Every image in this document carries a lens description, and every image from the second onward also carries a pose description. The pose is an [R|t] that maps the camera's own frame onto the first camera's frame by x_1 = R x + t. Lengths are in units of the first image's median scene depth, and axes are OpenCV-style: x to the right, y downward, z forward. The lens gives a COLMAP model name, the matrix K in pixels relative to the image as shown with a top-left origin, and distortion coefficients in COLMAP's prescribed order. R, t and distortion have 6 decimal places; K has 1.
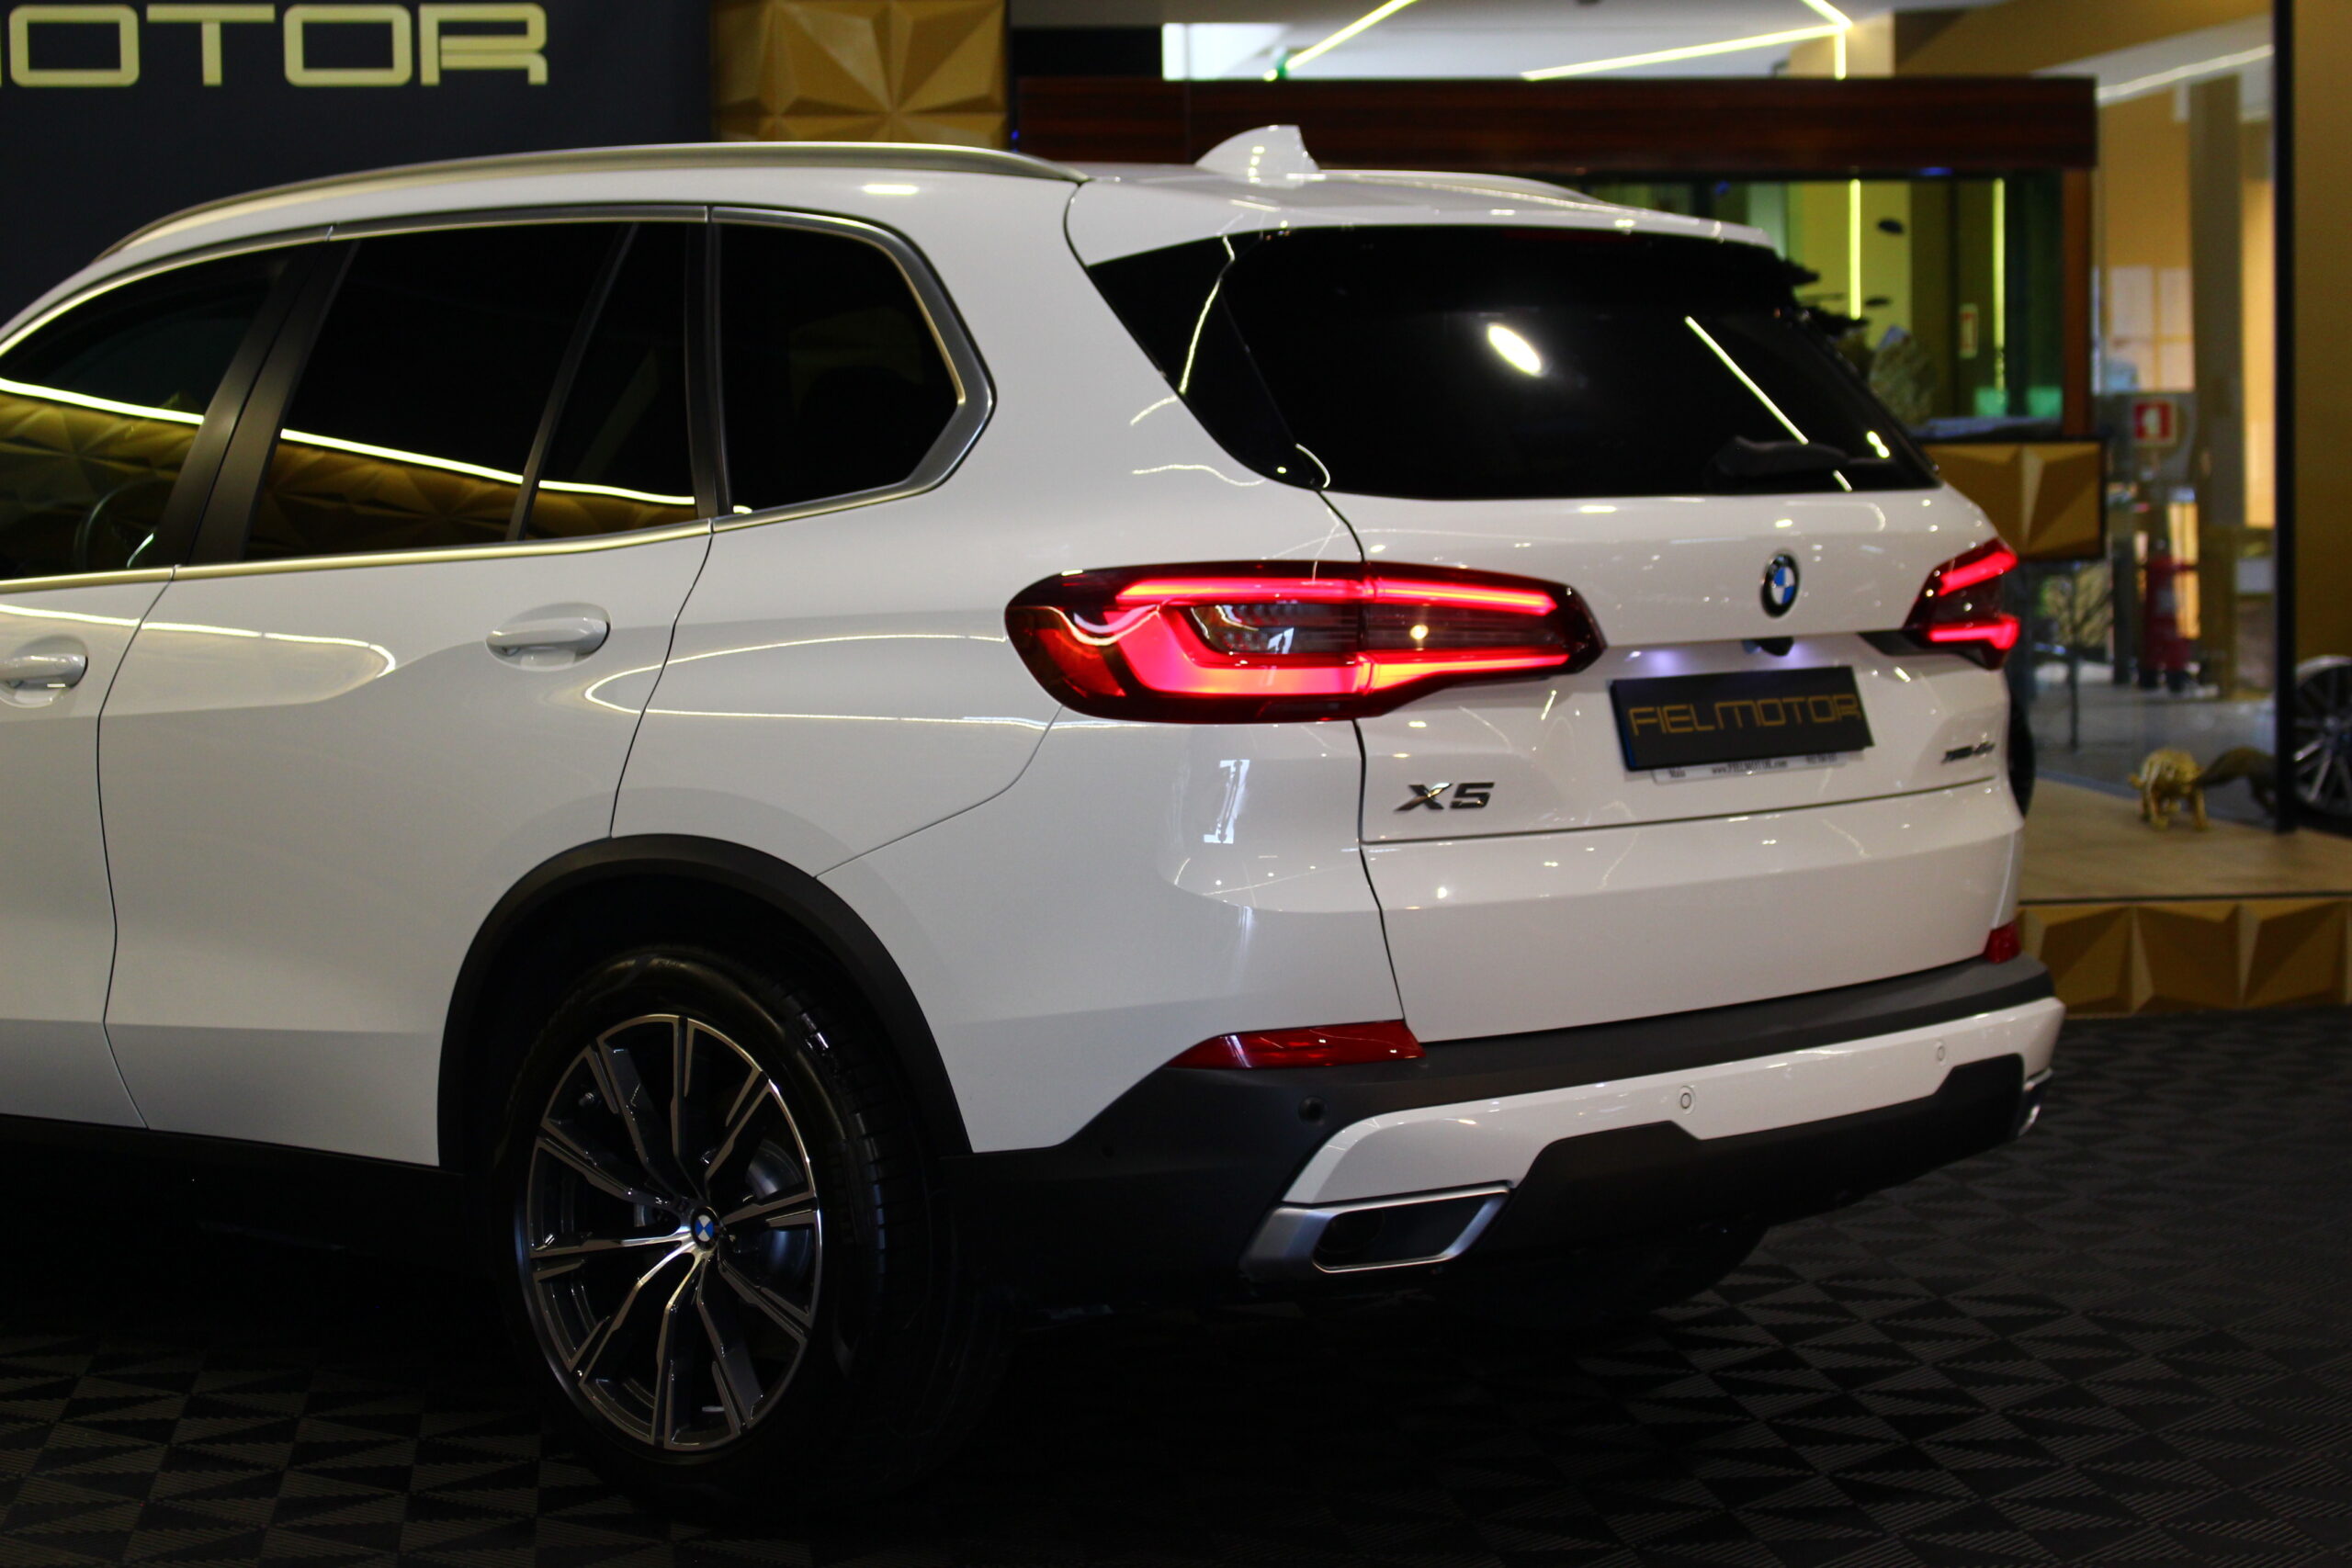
lens RADIAL K [[4816.8, 0, 1182.6], [0, 4816.8, 751.3], [0, 0, 1]] dist [0.005495, 0.061440]
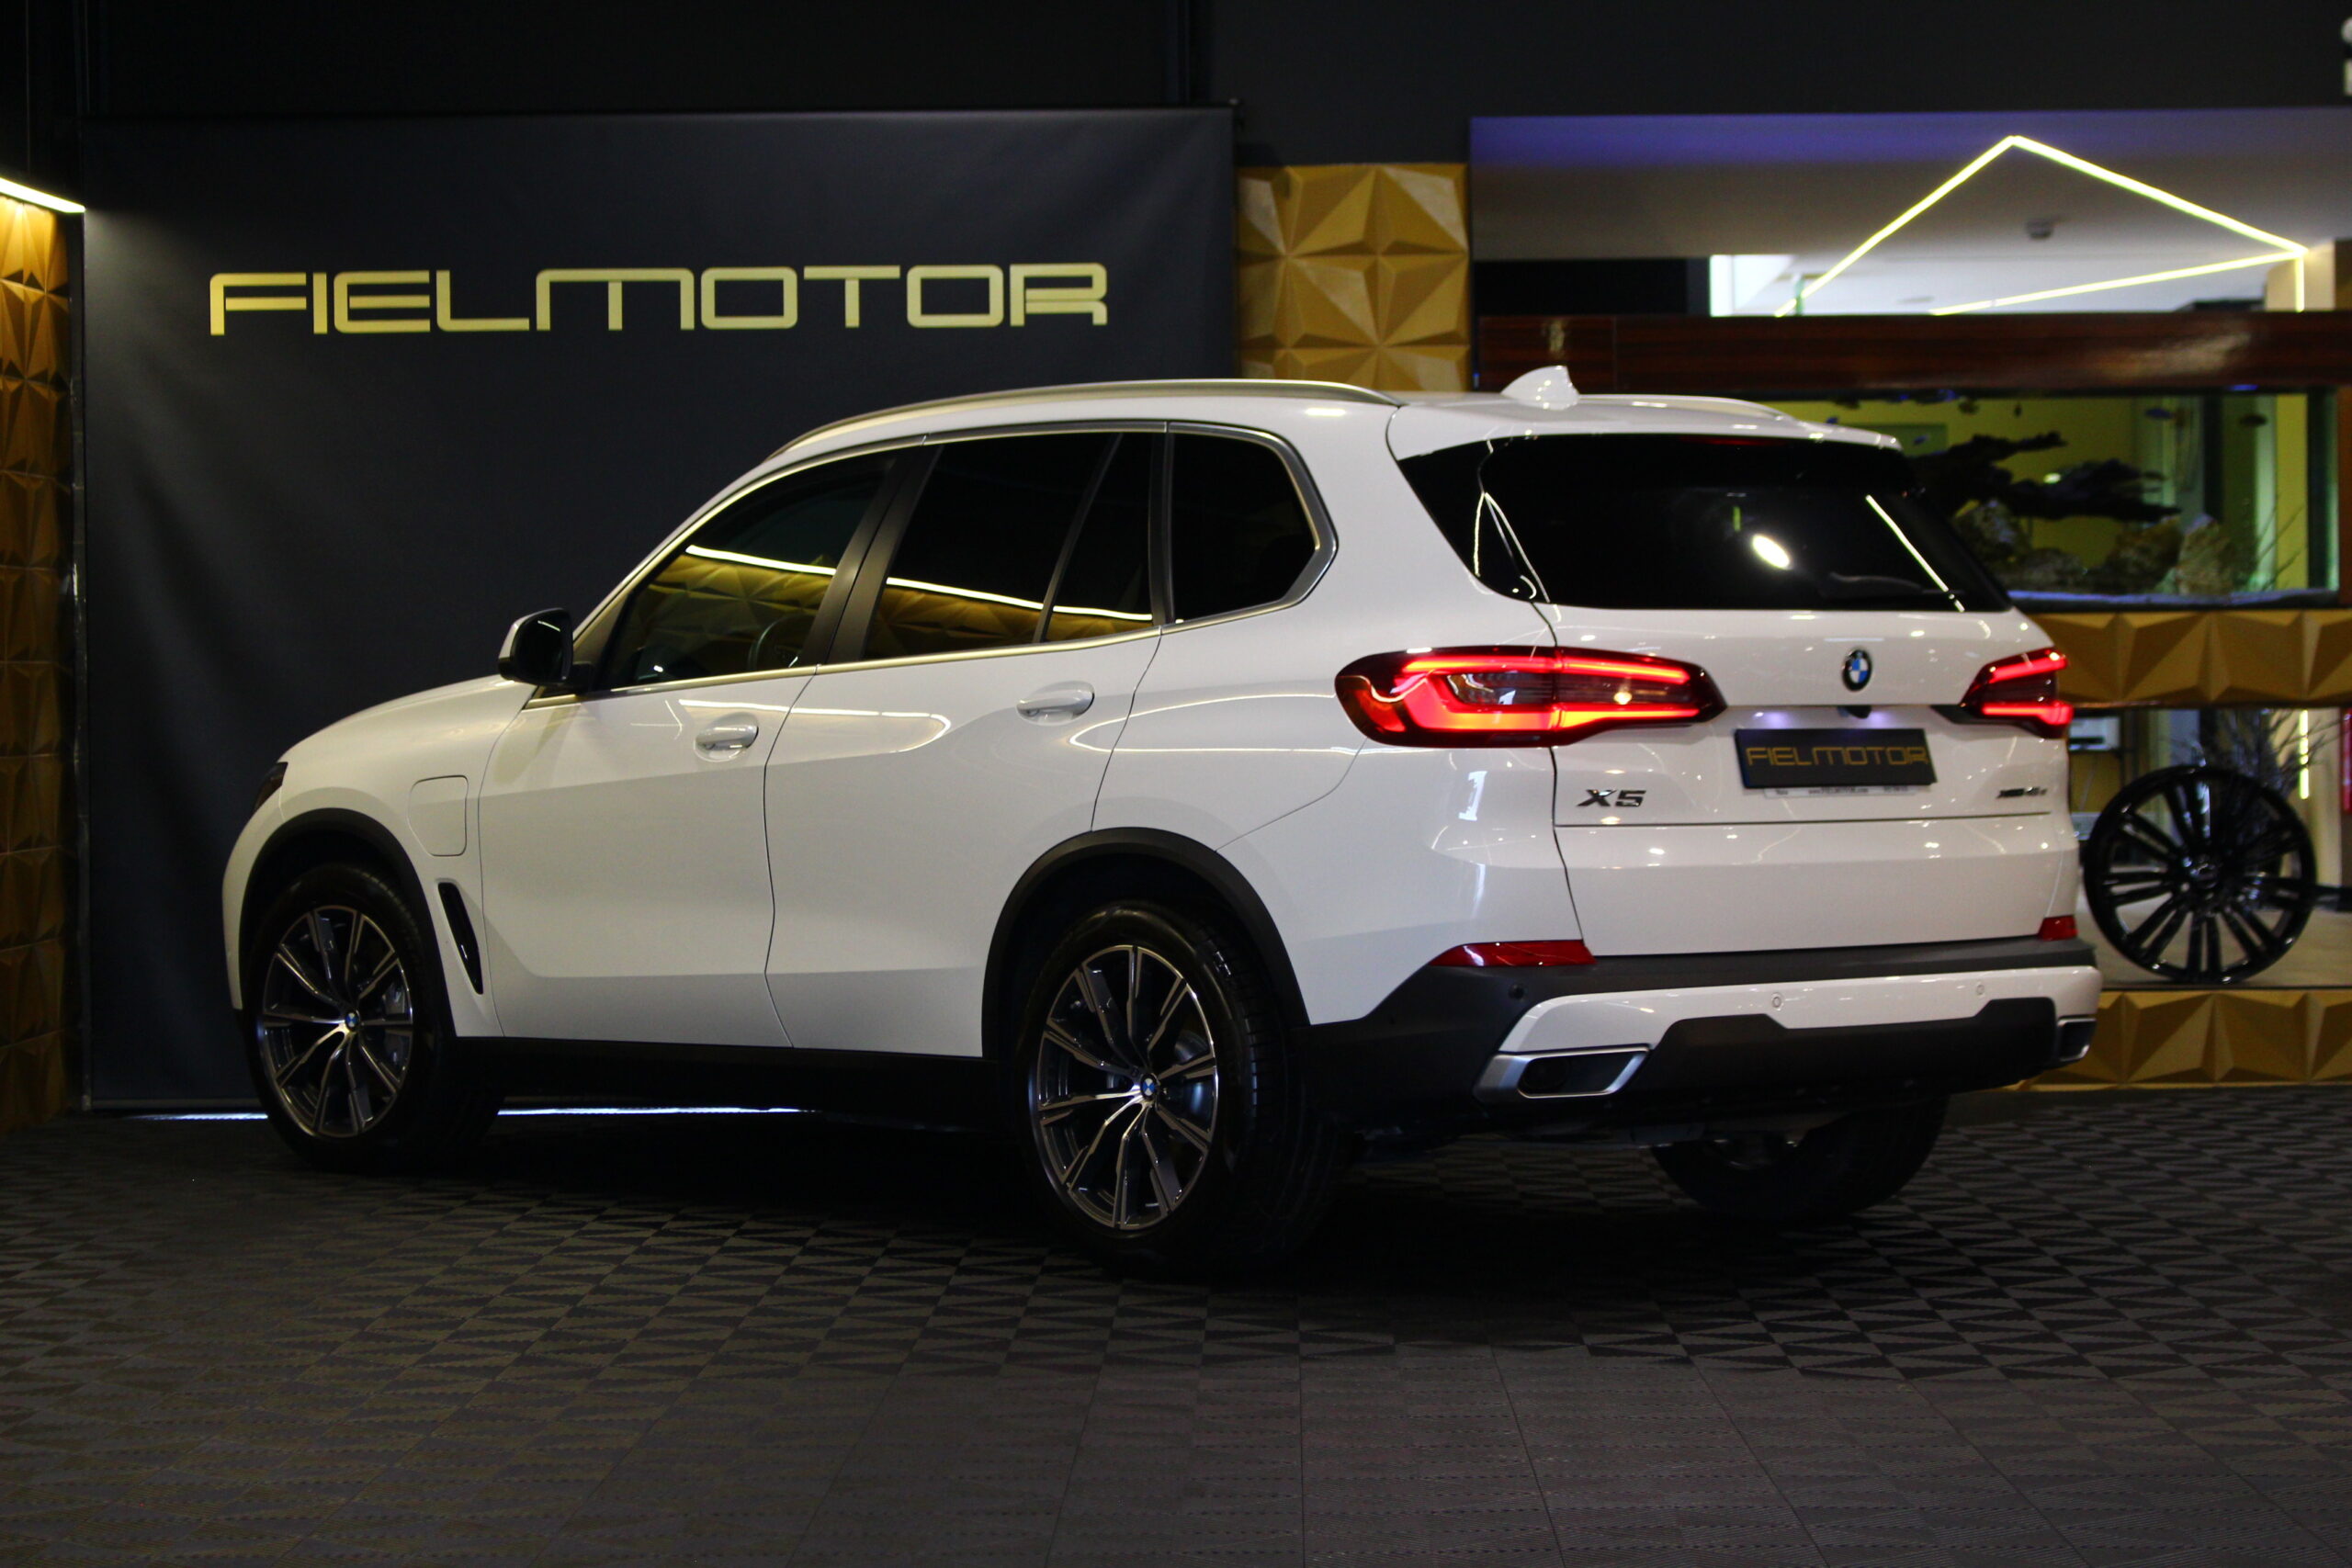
lens RADIAL K [[5509.9, 0, 1176.0], [0, 5509.9, 784.0], [0, 0, 1]] dist [0.003349, -0.265535]
pose [[0.989949, 0.007109, -0.141249, 0.157771], [-0.013438, 0.998946, -0.043900, 0.080459], [0.140788, 0.045357, 0.989000, -0.743211]]
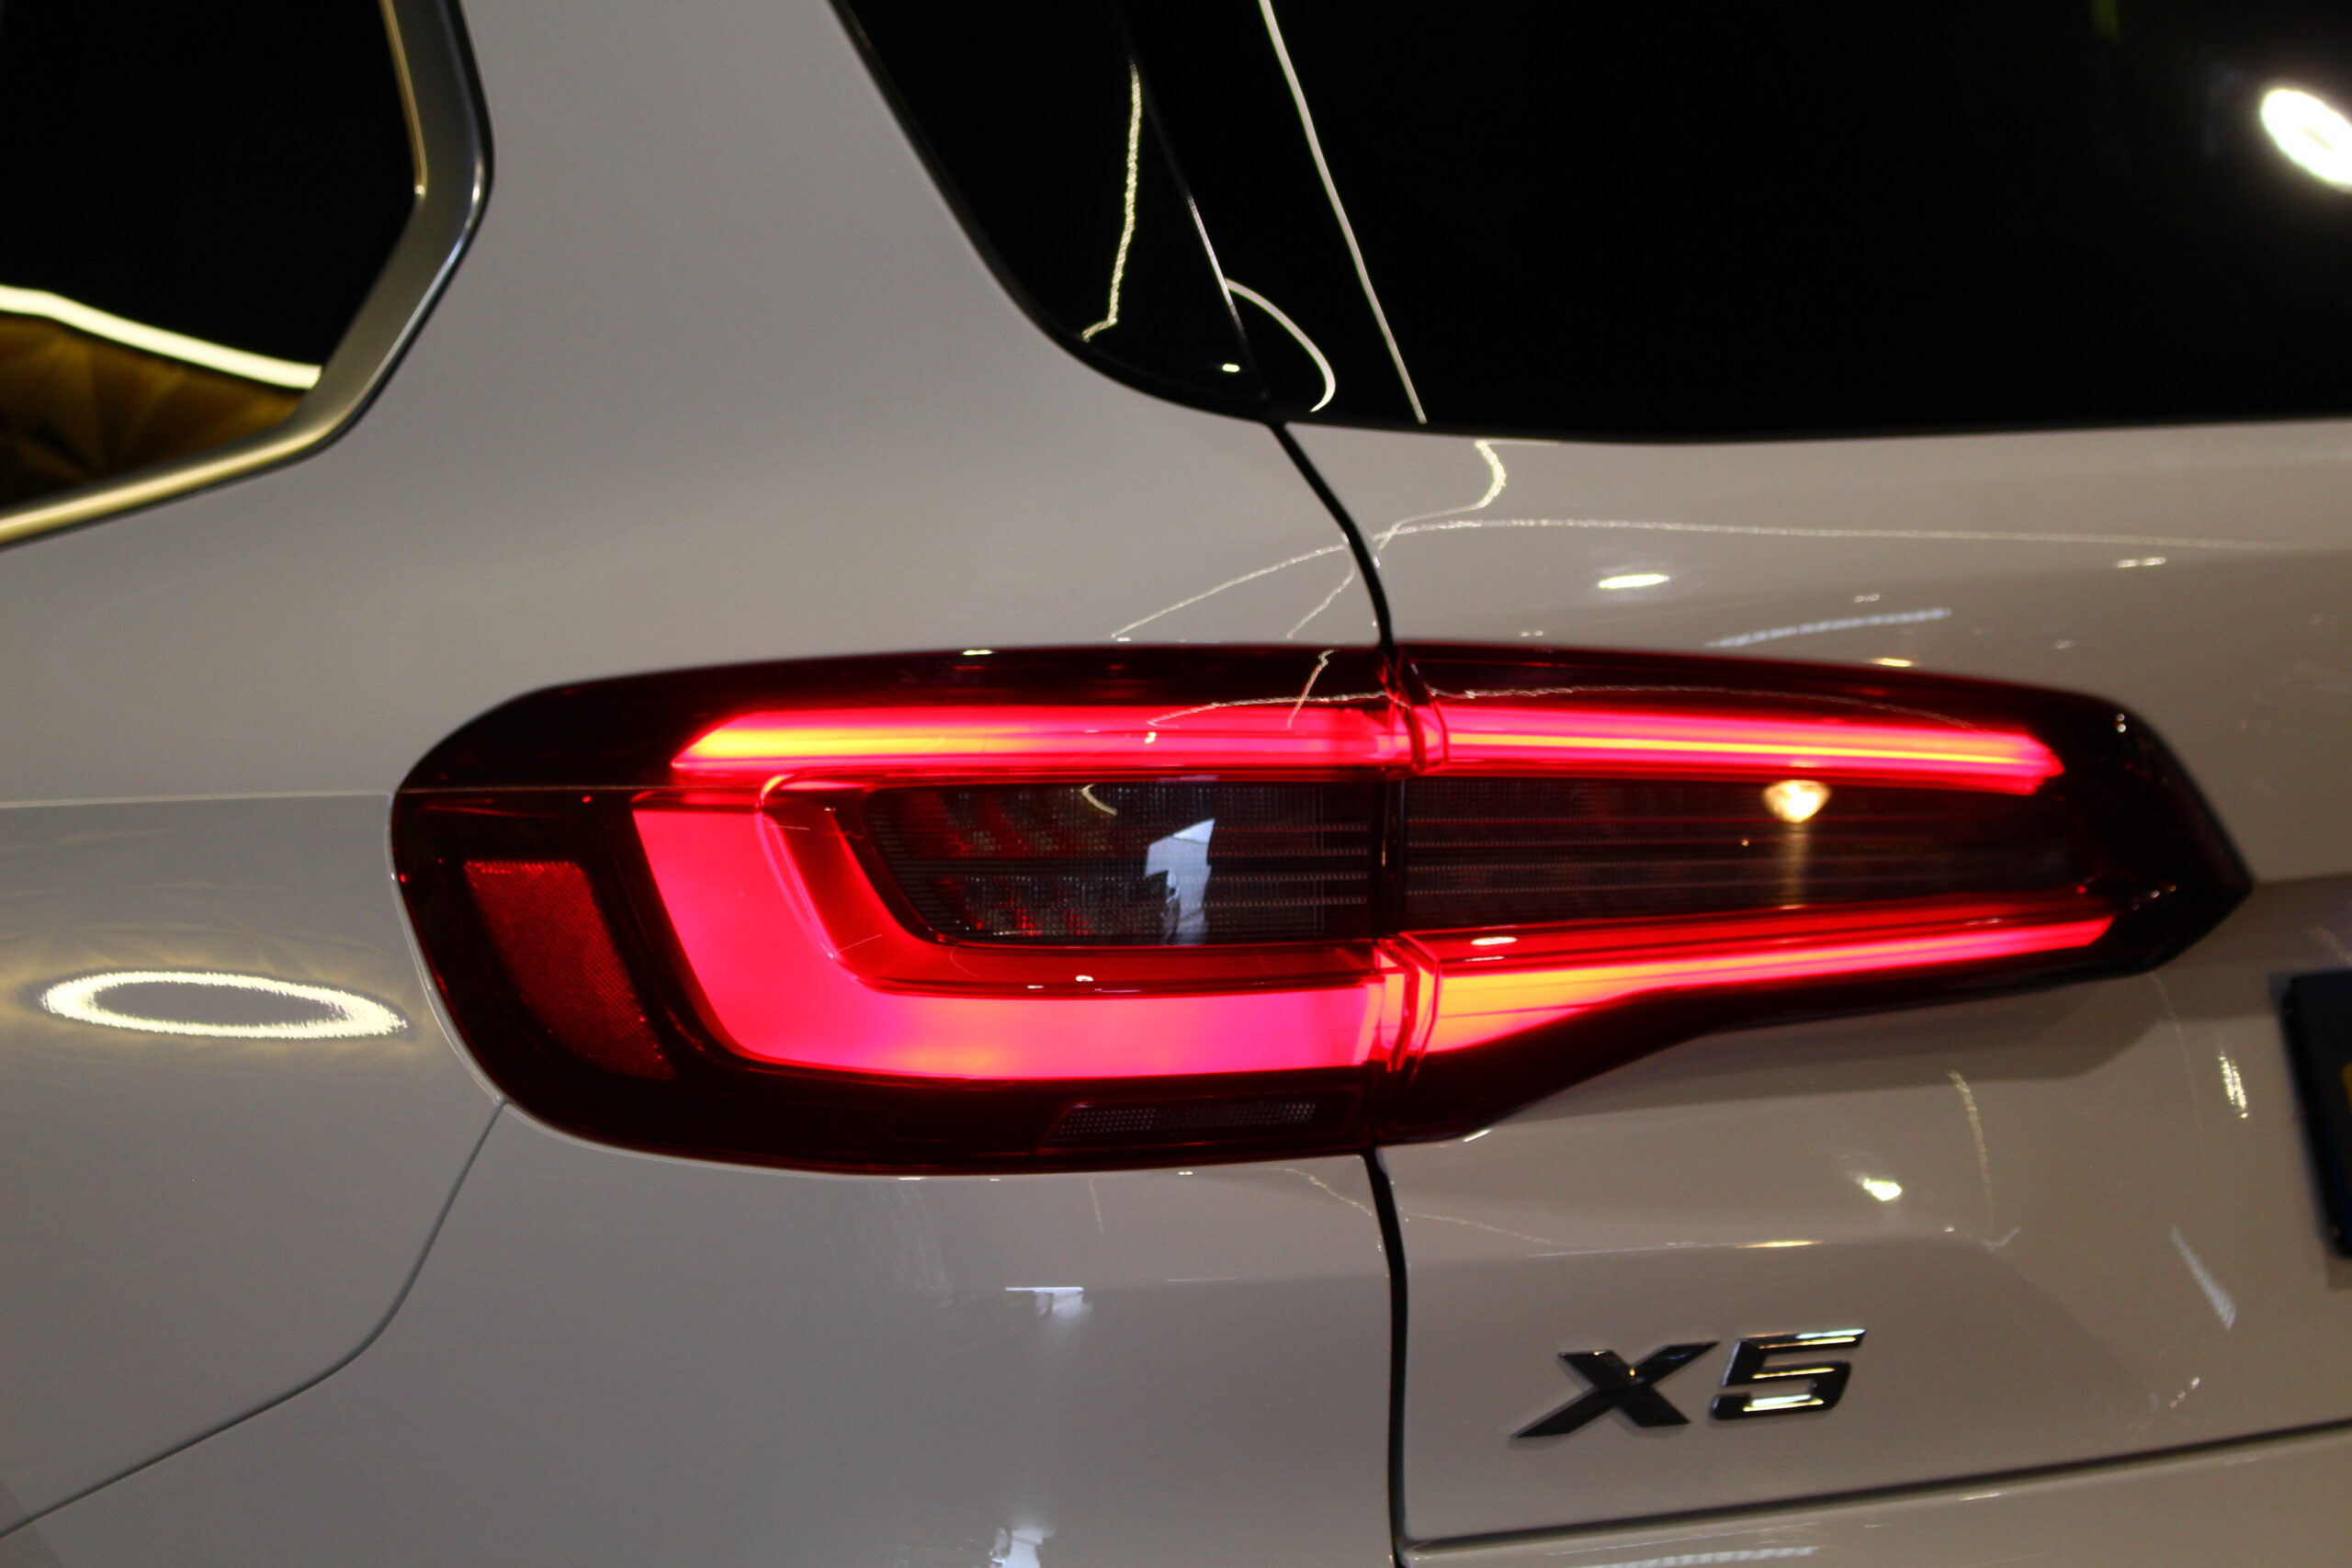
lens RADIAL K [[7186.7, 0, 1176.0], [0, 7186.7, 784.0], [0, 0, 1]] dist [0.028191, -15.141923]
pose [[0.981221, -0.018822, -0.191966, 0.105821], [0.017735, 0.999816, -0.007377, -0.025414], [0.192070, 0.003834, 0.981374, 0.505044]]
